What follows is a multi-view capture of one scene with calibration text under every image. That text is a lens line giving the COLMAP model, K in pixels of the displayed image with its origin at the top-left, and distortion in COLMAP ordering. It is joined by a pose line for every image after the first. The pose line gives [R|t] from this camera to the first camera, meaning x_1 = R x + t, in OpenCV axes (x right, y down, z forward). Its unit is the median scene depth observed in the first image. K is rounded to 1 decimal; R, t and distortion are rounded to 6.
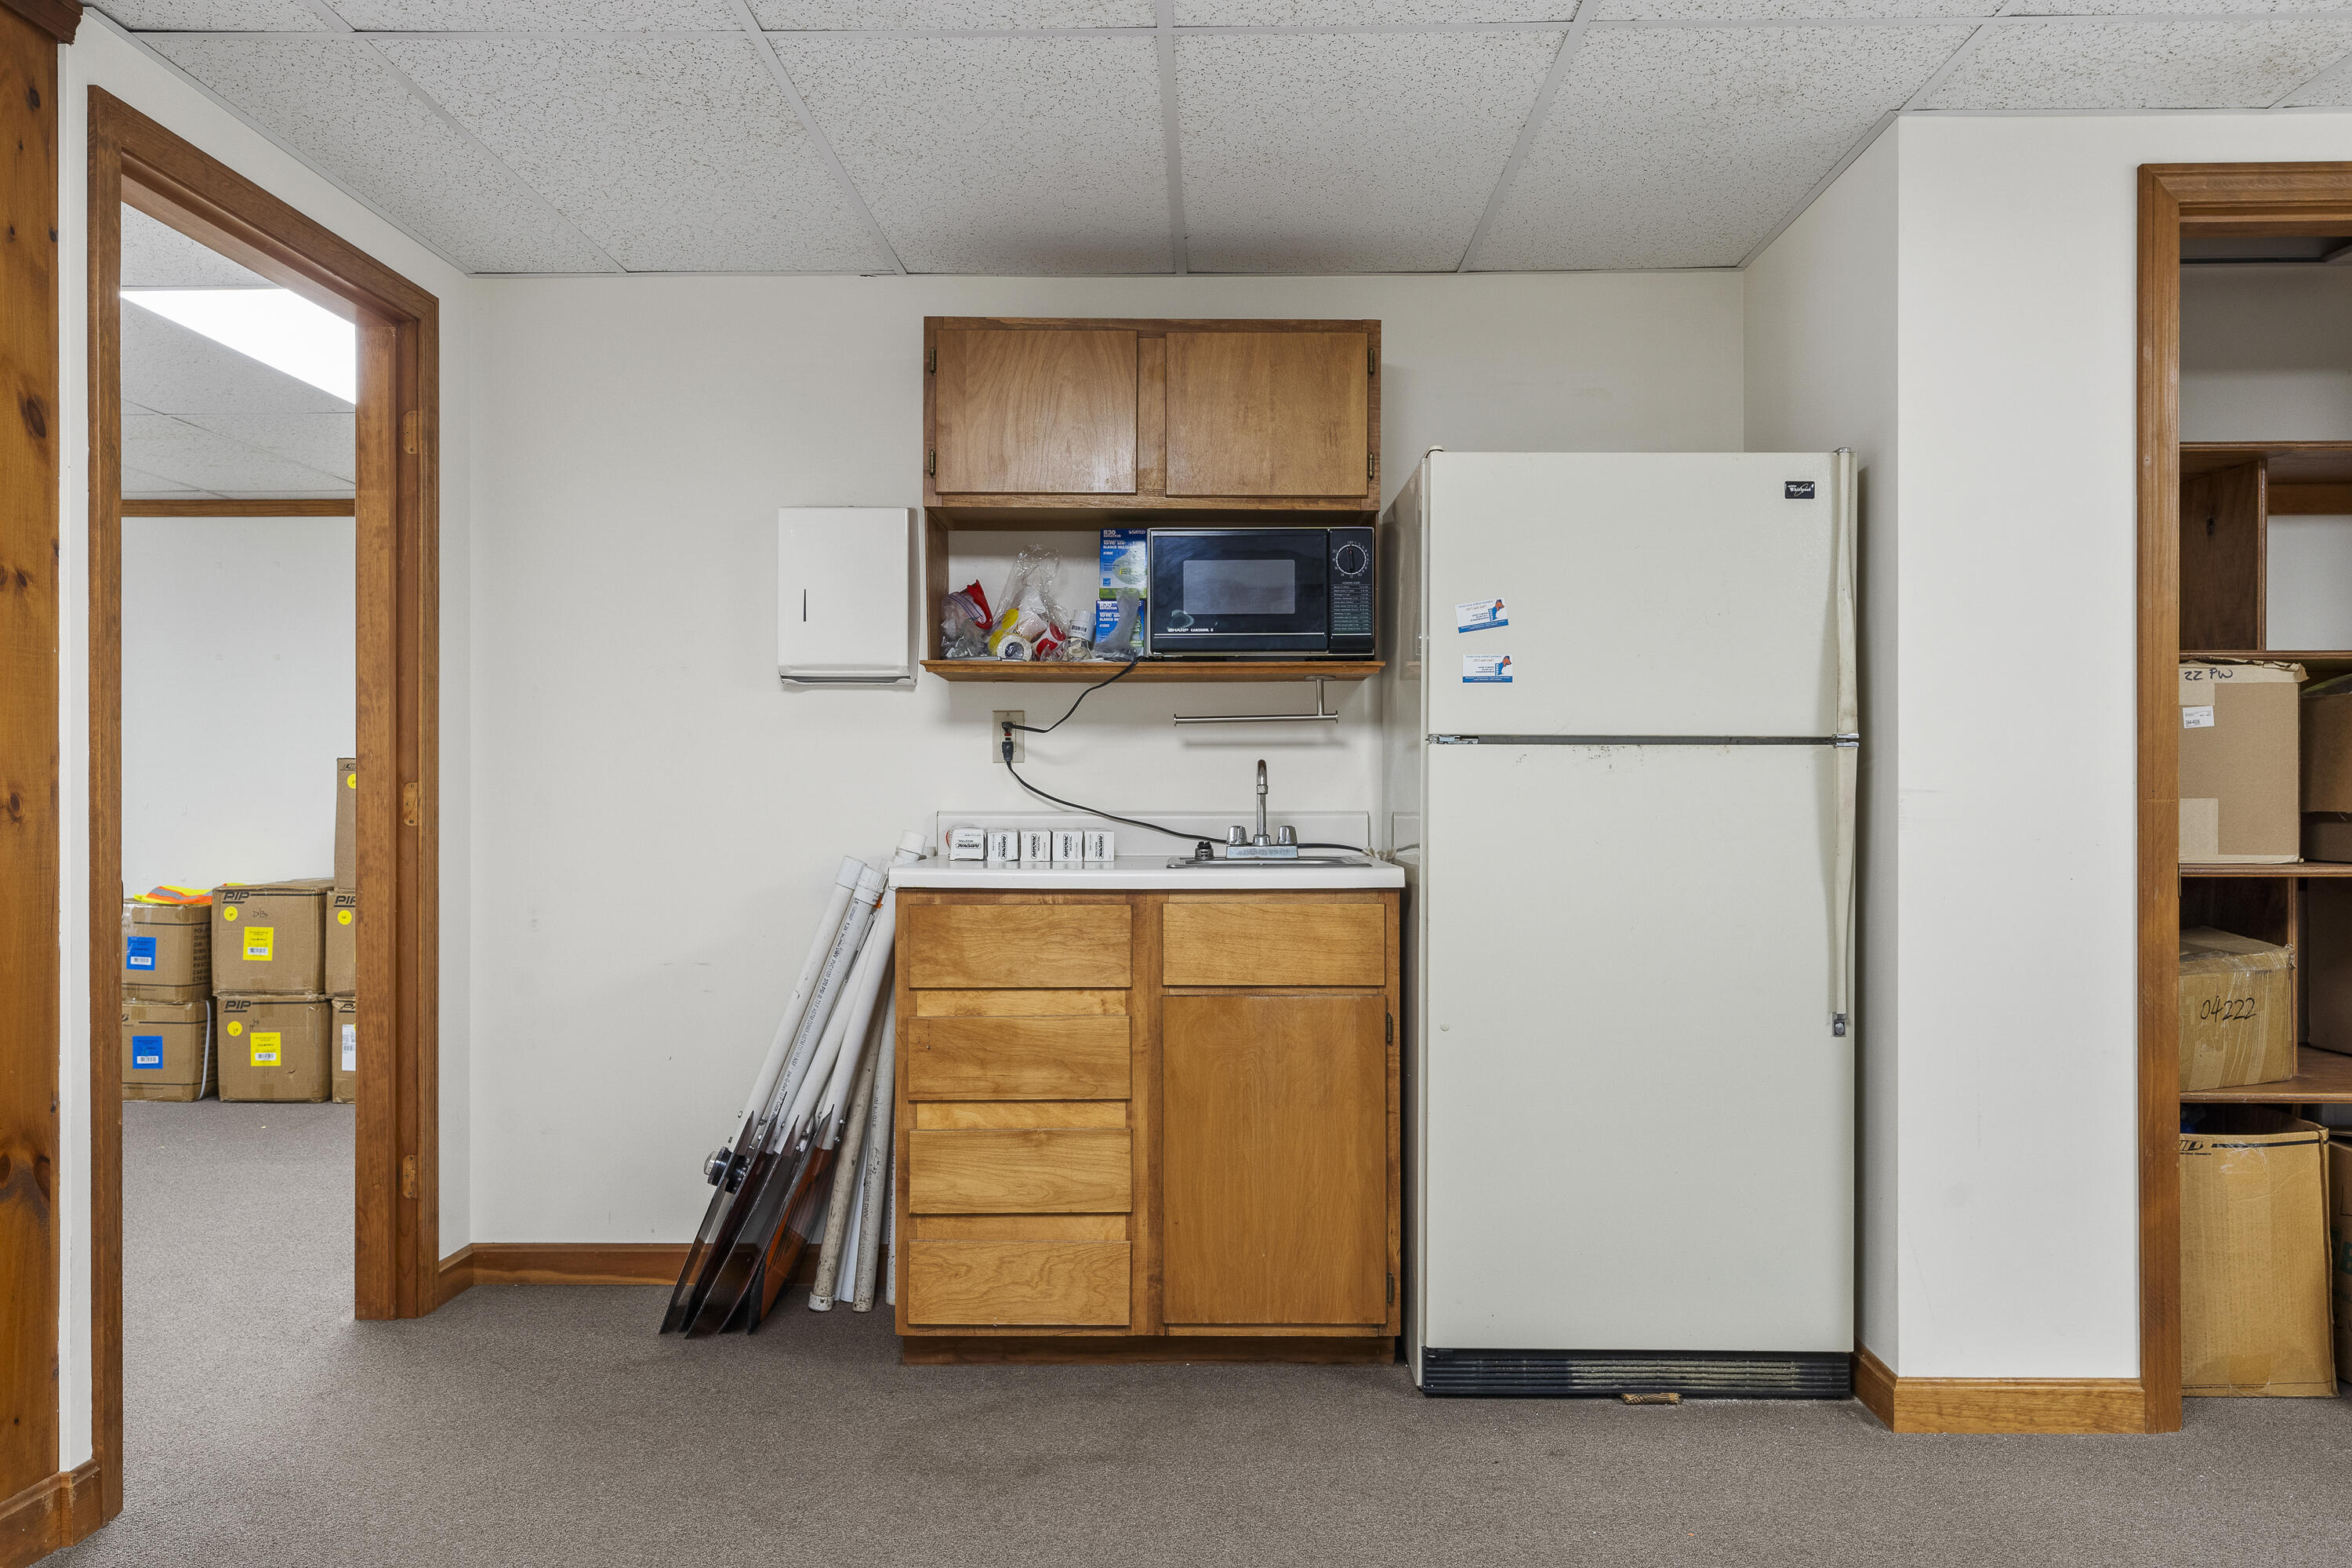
lens RADIAL K [[1666.2, 0, 1175.0], [0, 1666.2, 788.7], [0, 0, 1]] dist [0.005952, 0.006785]
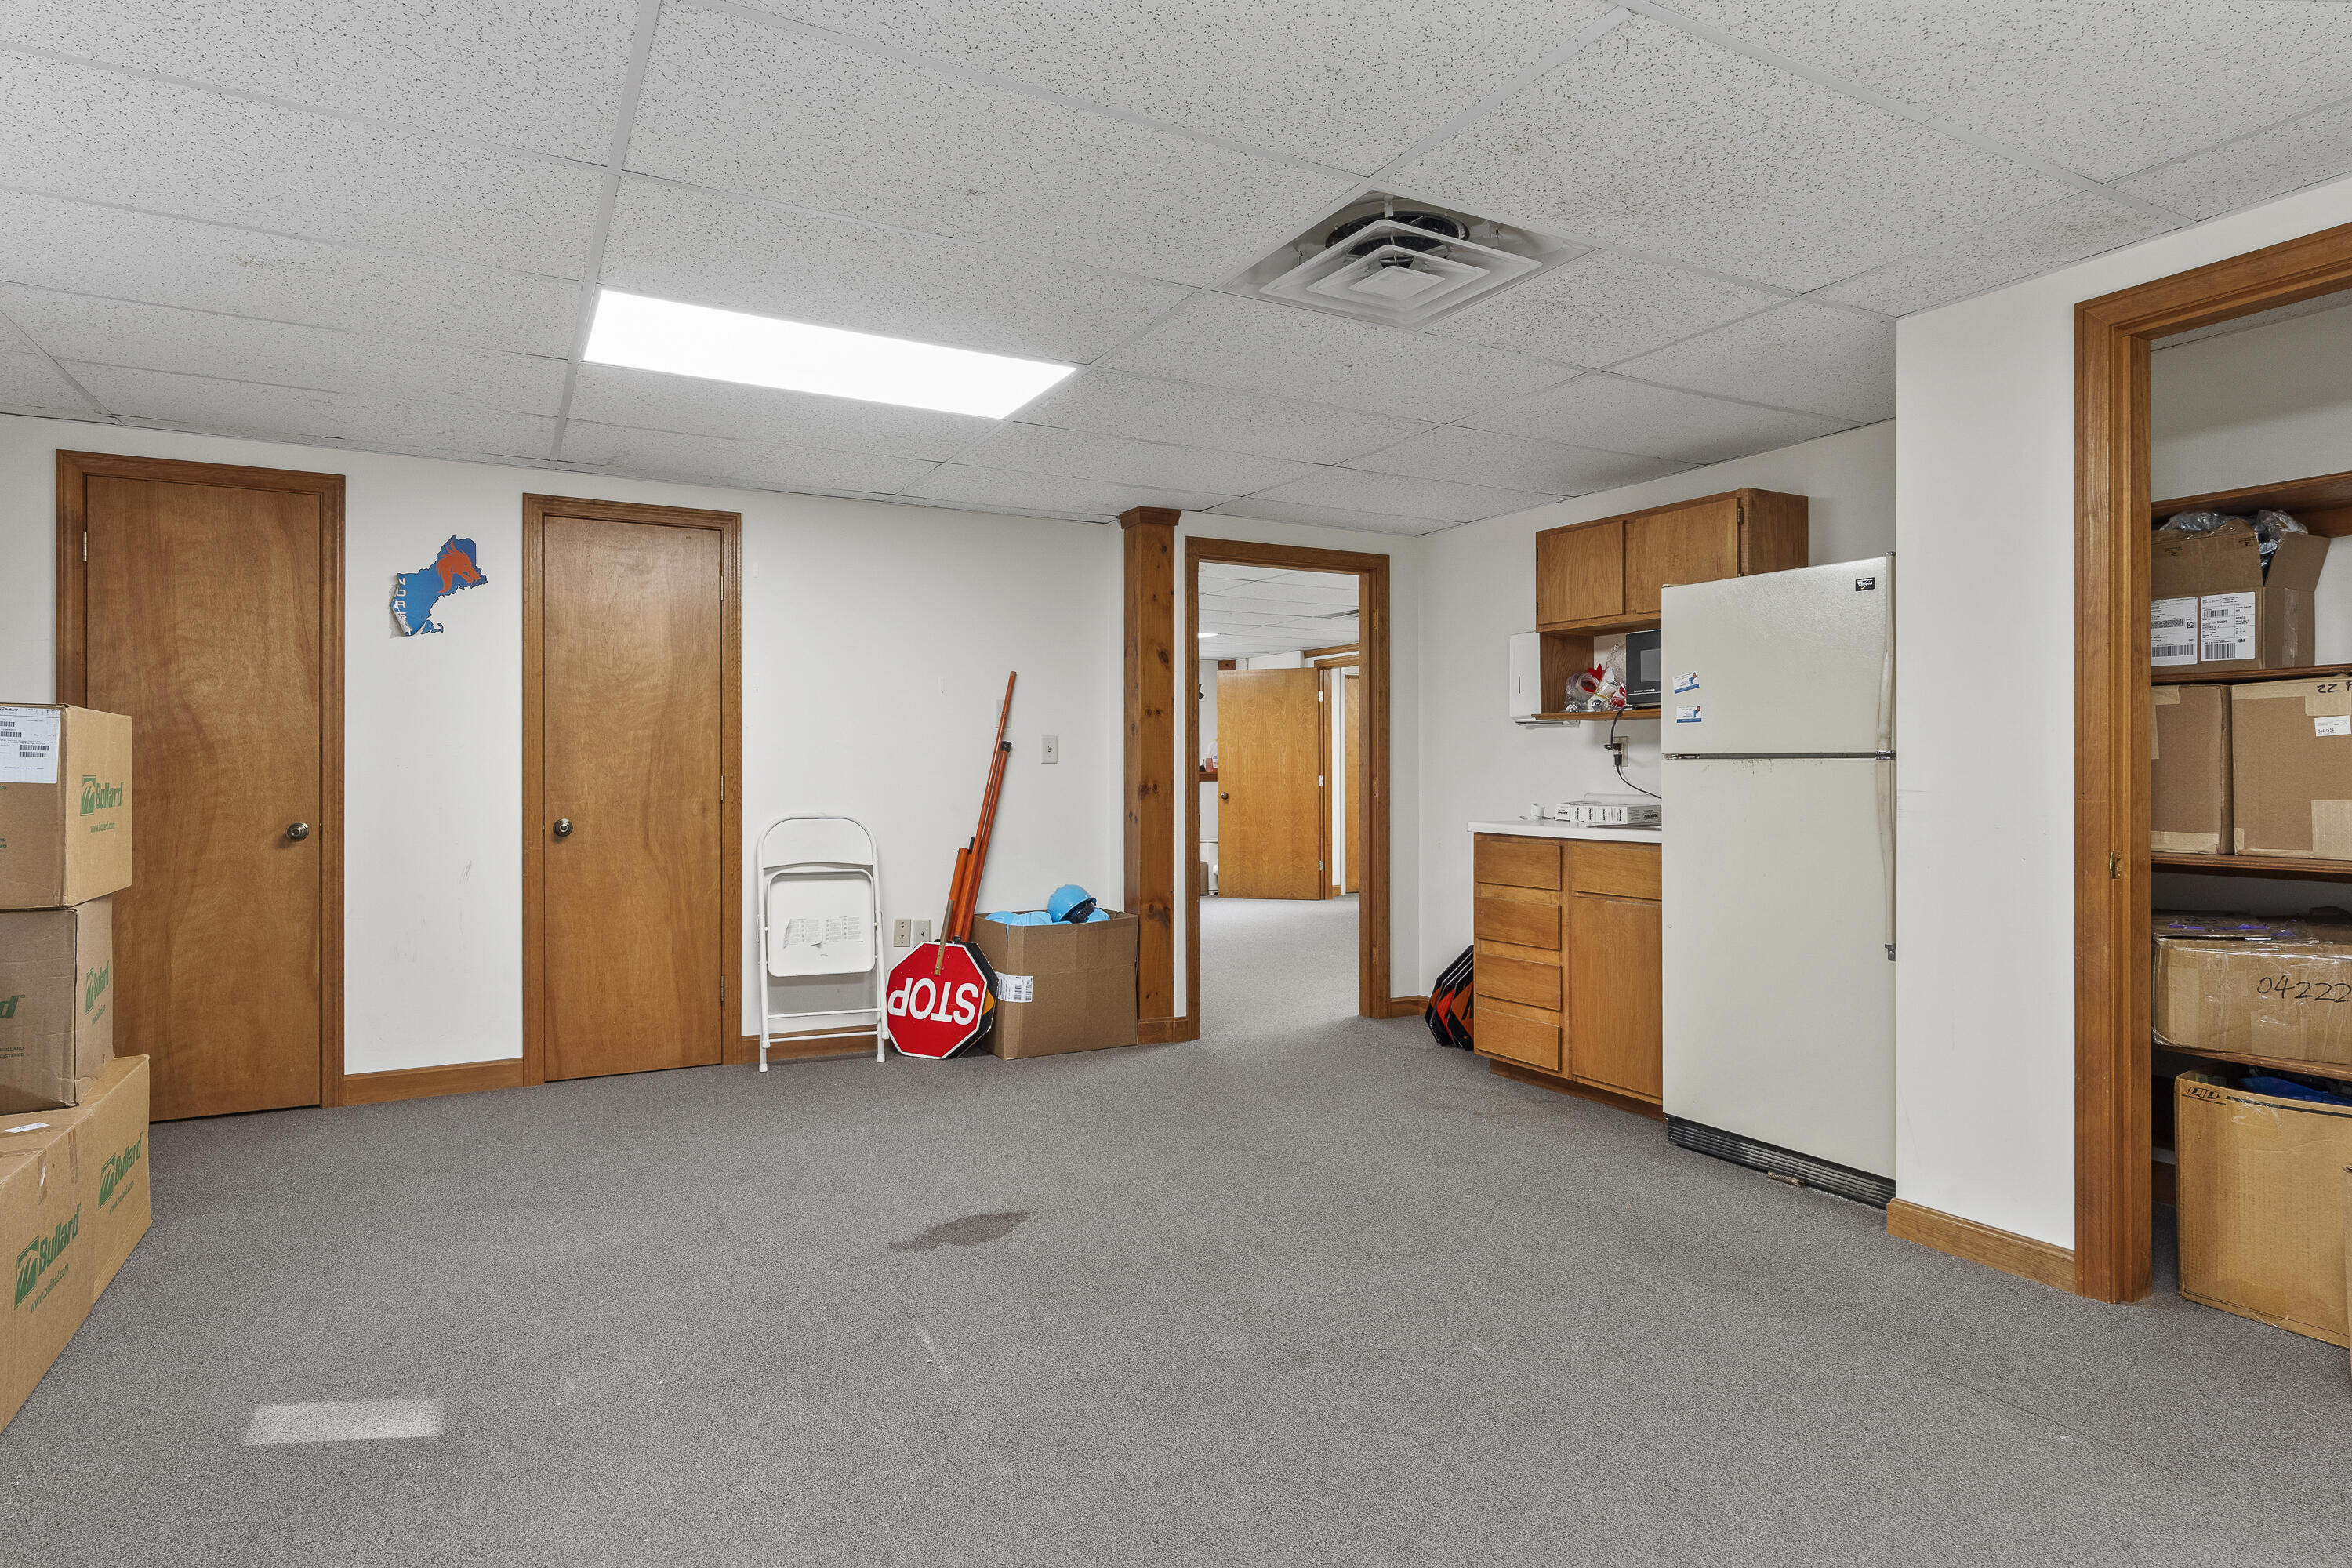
lens RADIAL K [[1284.9, 0, 1192.5], [0, 1284.9, 773.6], [0, 0, 1]] dist [0.036533, -0.001233]
pose [[0.507223, 0.001172, -0.861814, 1.040597], [0.003488, 0.999988, 0.003413, -0.018447], [0.861808, -0.004737, 0.507213, -0.087037]]
